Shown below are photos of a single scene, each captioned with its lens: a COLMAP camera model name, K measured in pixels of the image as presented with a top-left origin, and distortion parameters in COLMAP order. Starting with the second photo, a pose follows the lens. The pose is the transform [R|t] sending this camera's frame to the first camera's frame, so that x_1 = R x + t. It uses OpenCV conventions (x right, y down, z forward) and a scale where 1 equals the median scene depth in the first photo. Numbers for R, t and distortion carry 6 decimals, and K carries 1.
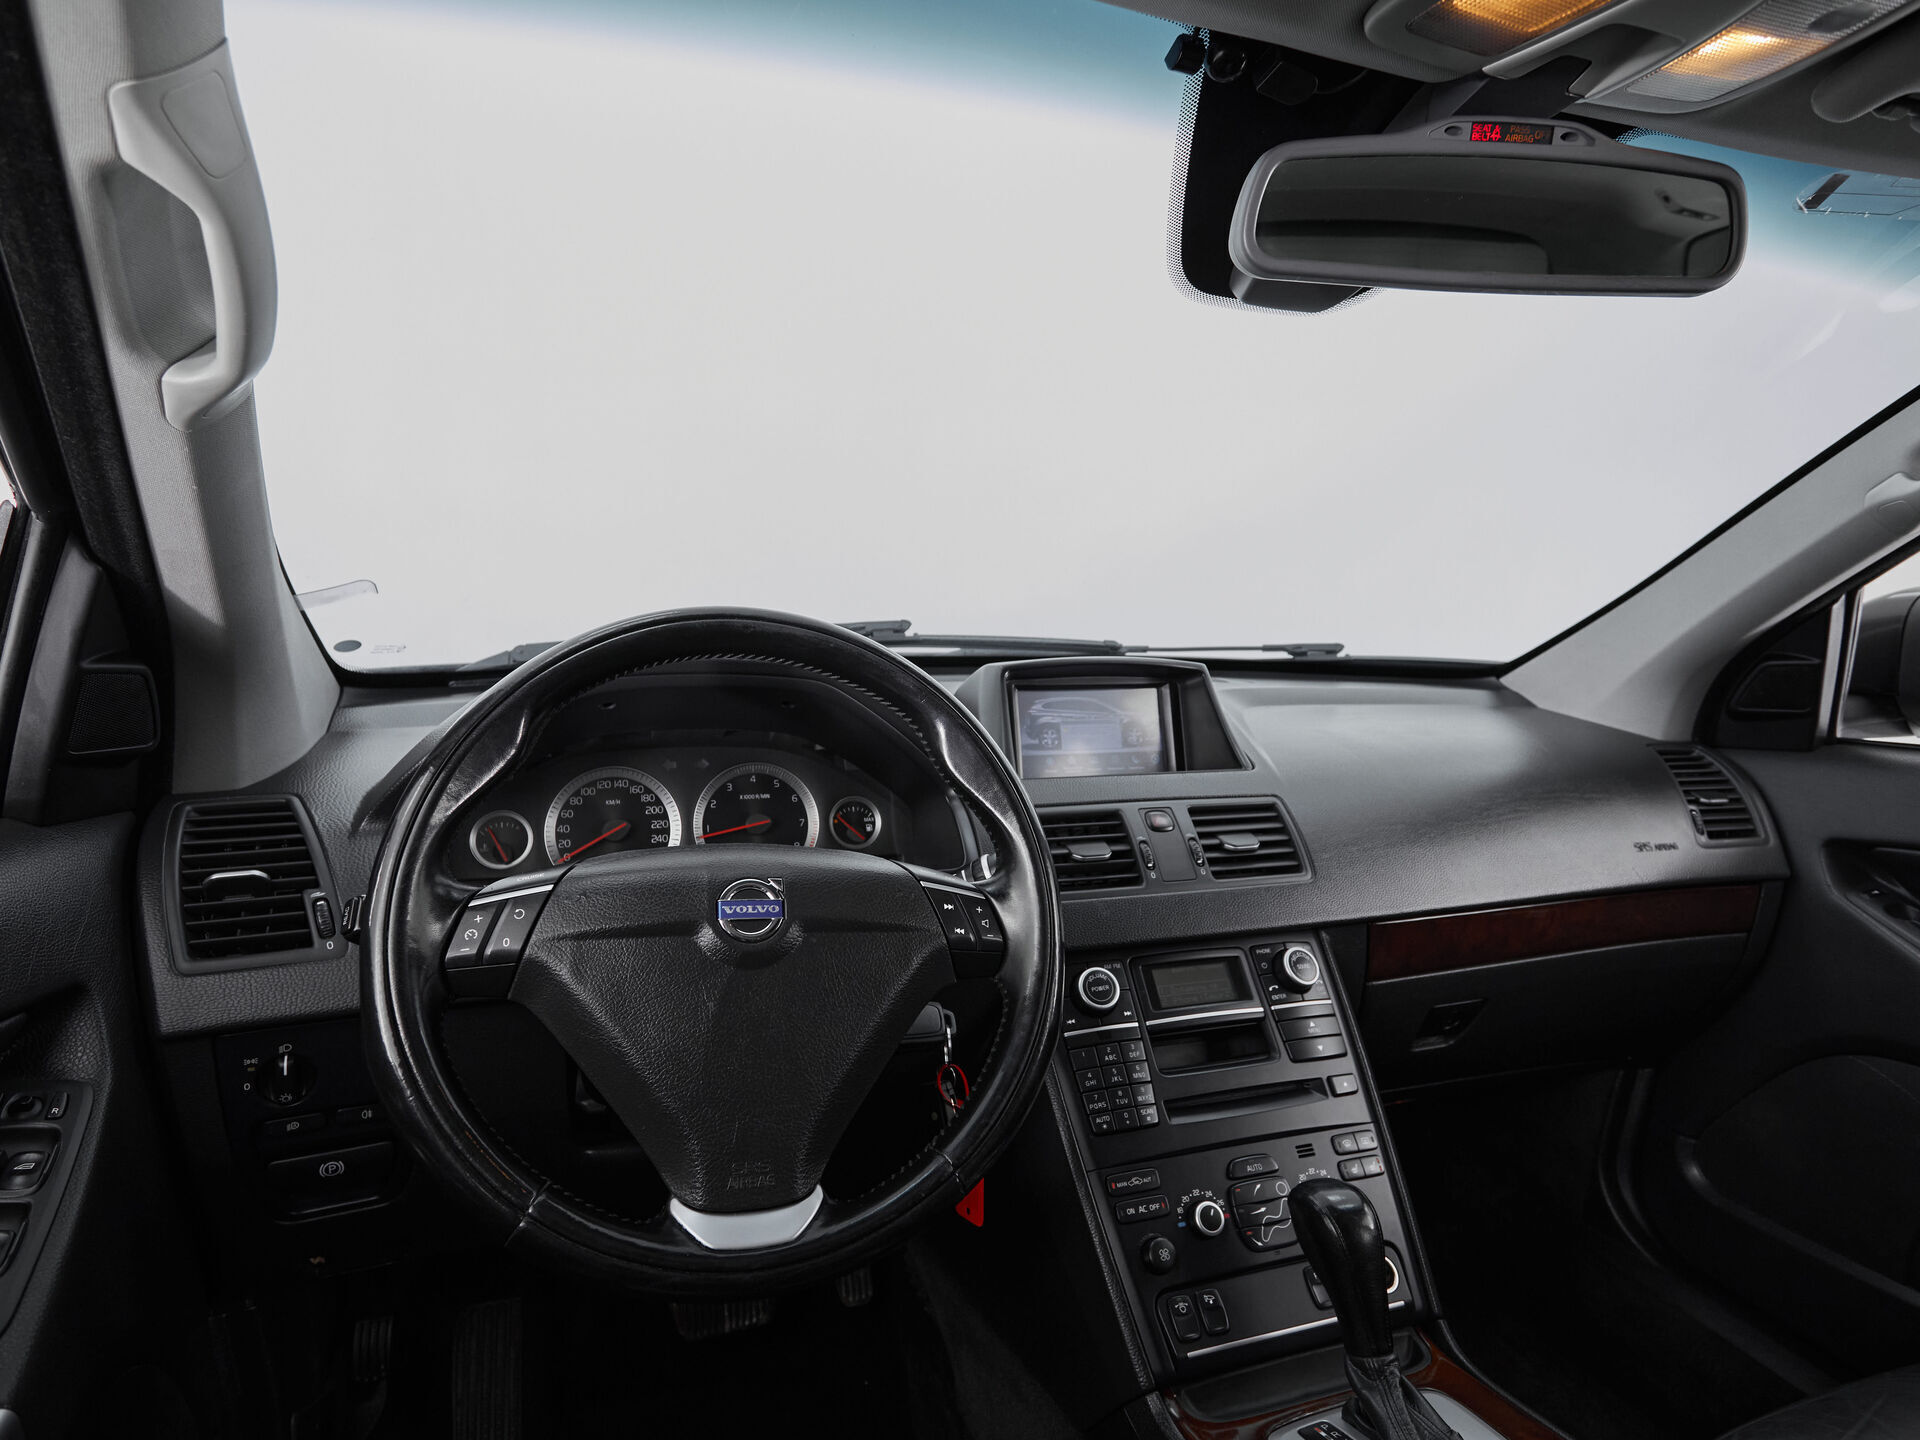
lens RADIAL K [[1073.6, 0, 959.6], [0, 1073.6, 721.0], [0, 0, 1]] dist [0.000025, -0.004329]
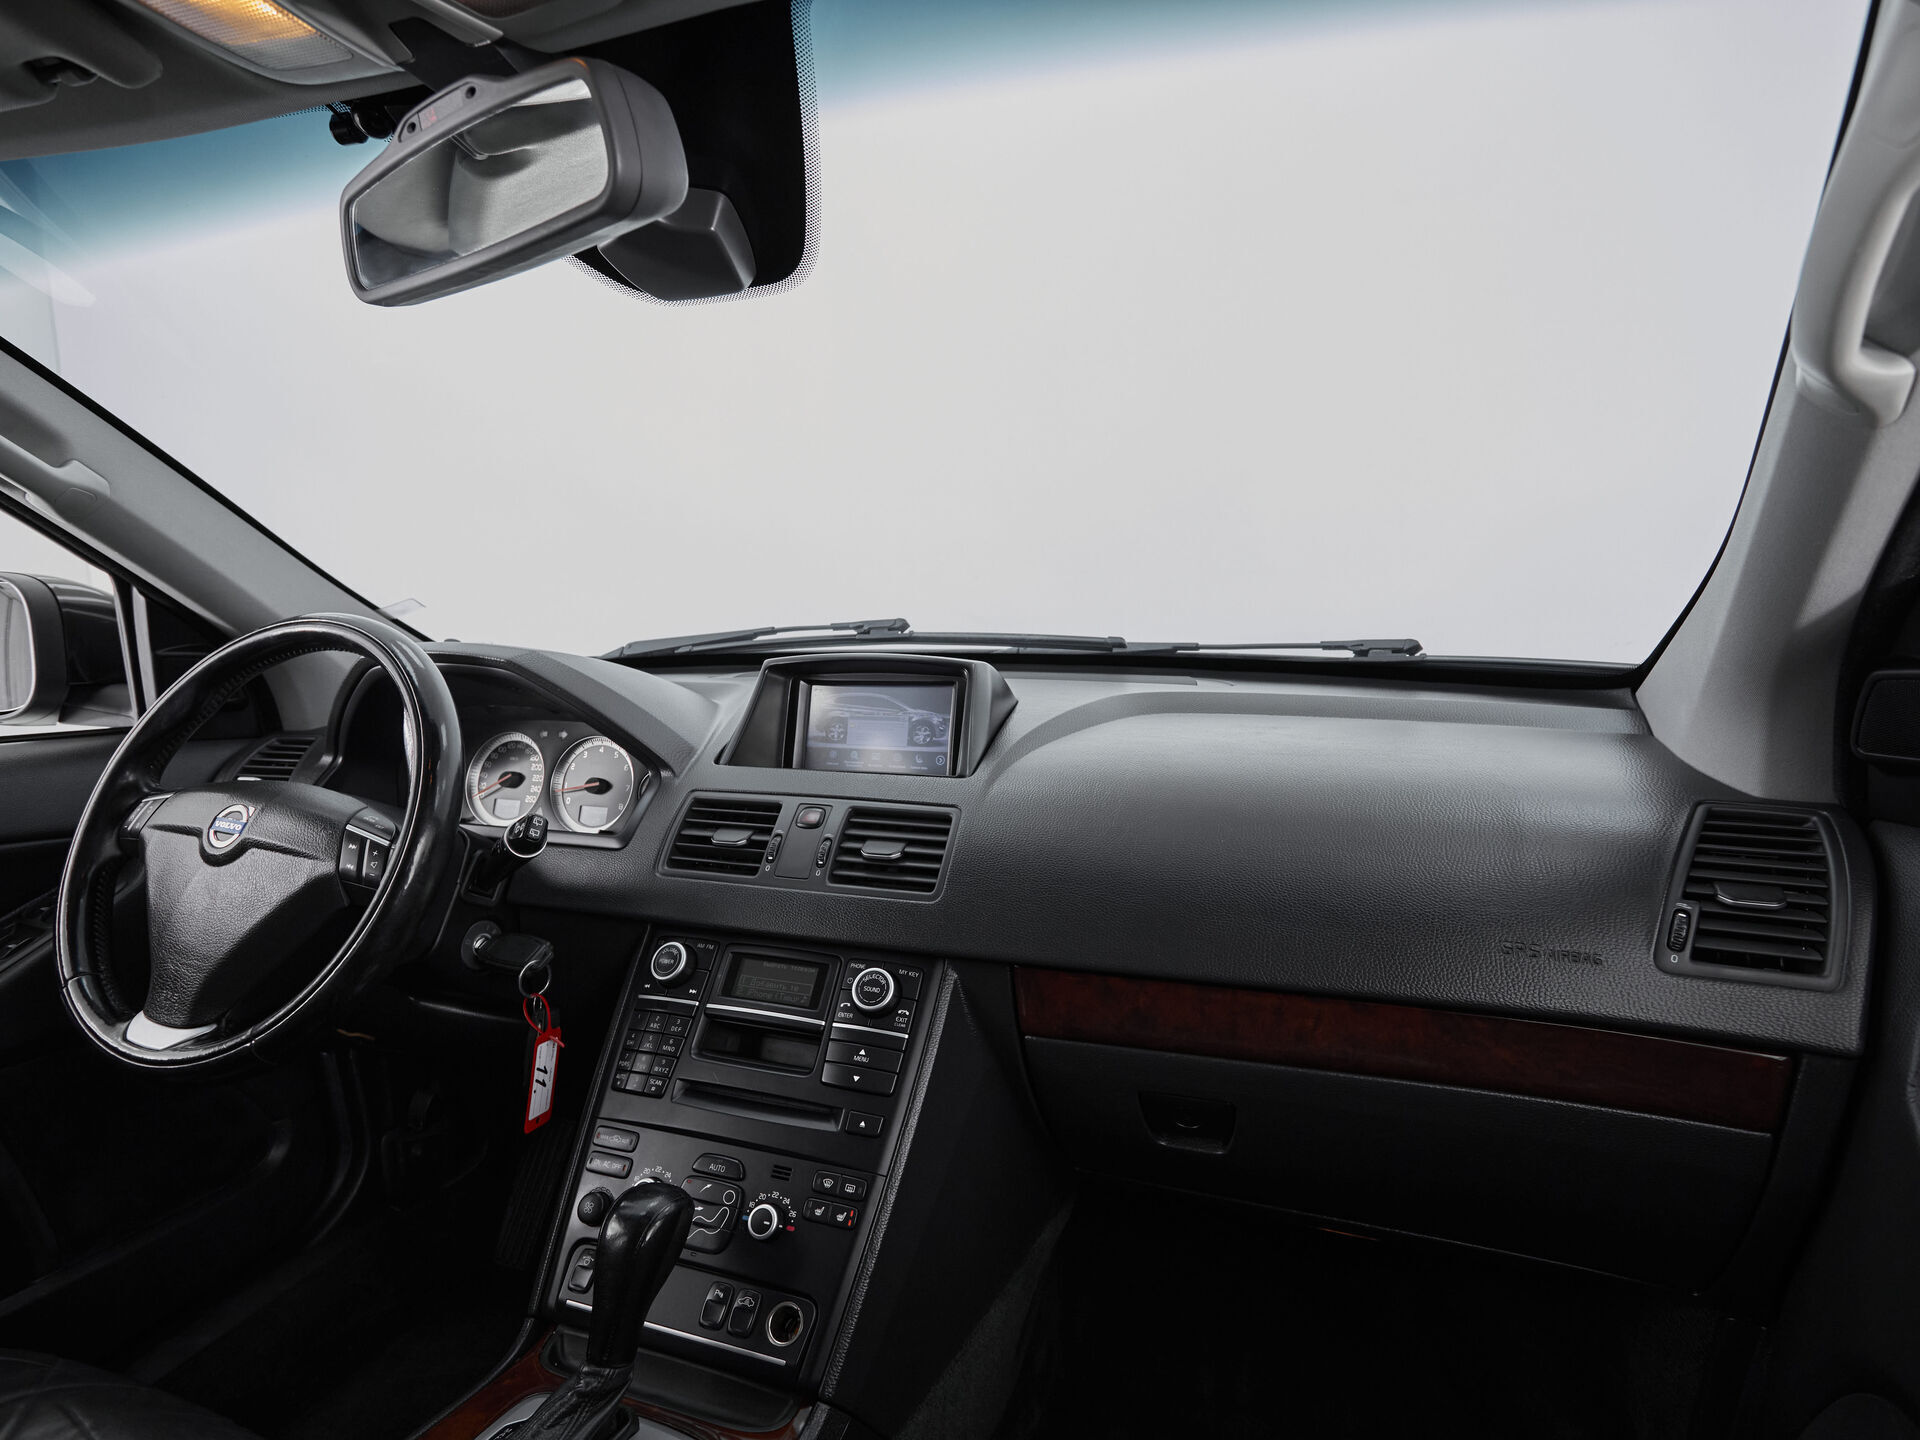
lens RADIAL K [[1073.6, 0, 957.0], [0, 1073.6, 695.4], [0, 0, 1]] dist [0.000025, -0.004329]
pose [[0.767803, 0.032502, -0.639861, 0.940044], [-0.045373, 0.998963, -0.003703, -0.023145], [0.639078, 0.031875, 0.768482, 0.322981]]
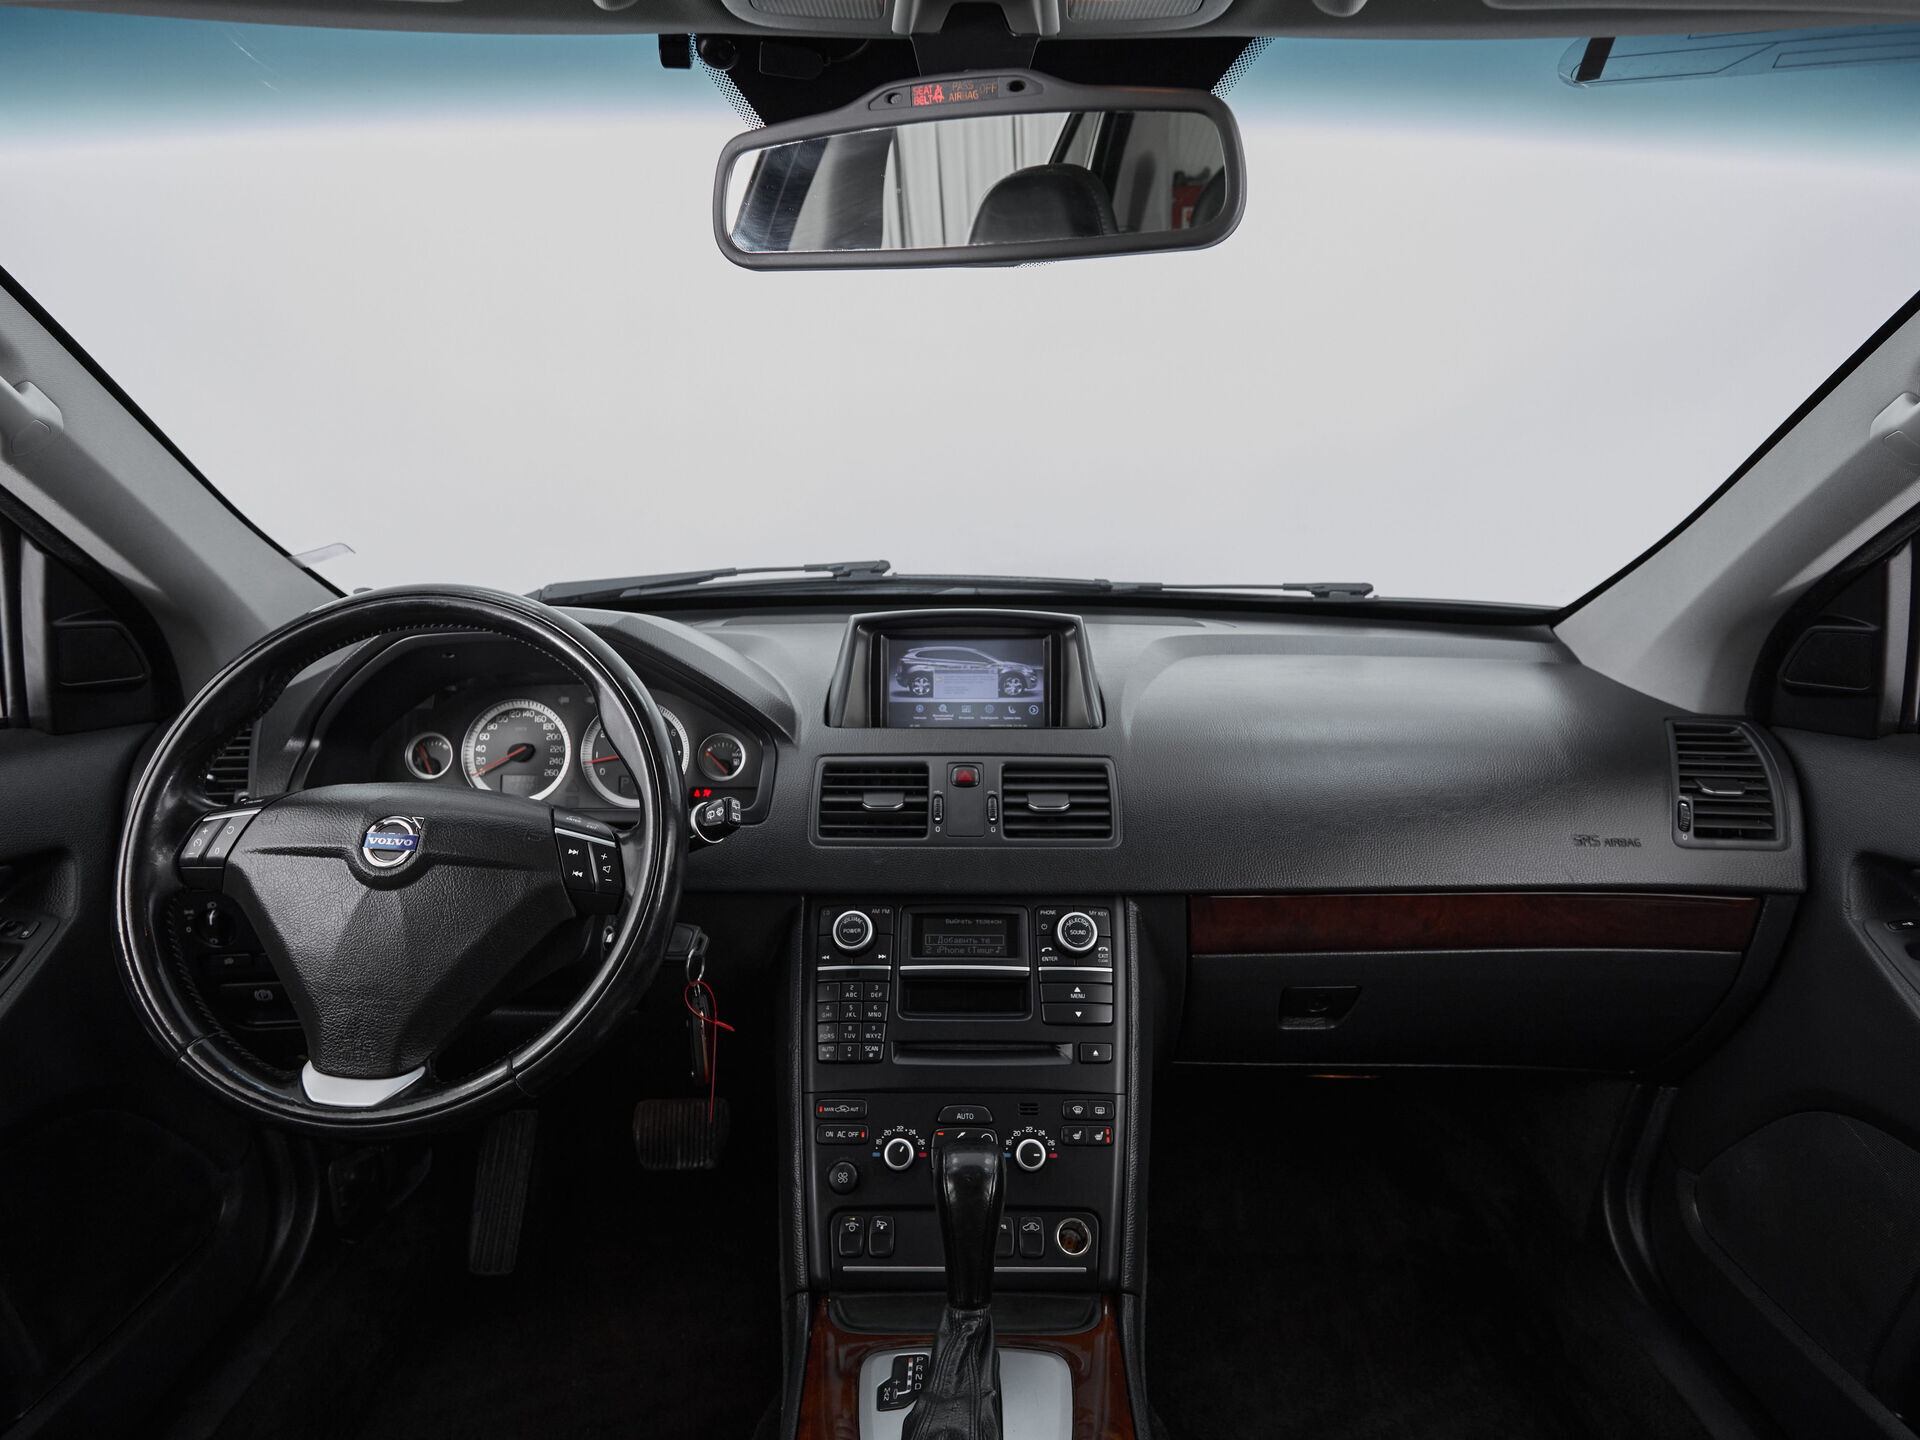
lens RADIAL K [[1073.6, 0, 964.4], [0, 1073.6, 710.7], [0, 0, 1]] dist [0.000025, -0.004329]
pose [[0.944356, 0.051642, -0.324847, 0.523767], [-0.022350, 0.995390, 0.093265, -0.065884], [0.328166, -0.080815, 0.941157, 0.041575]]
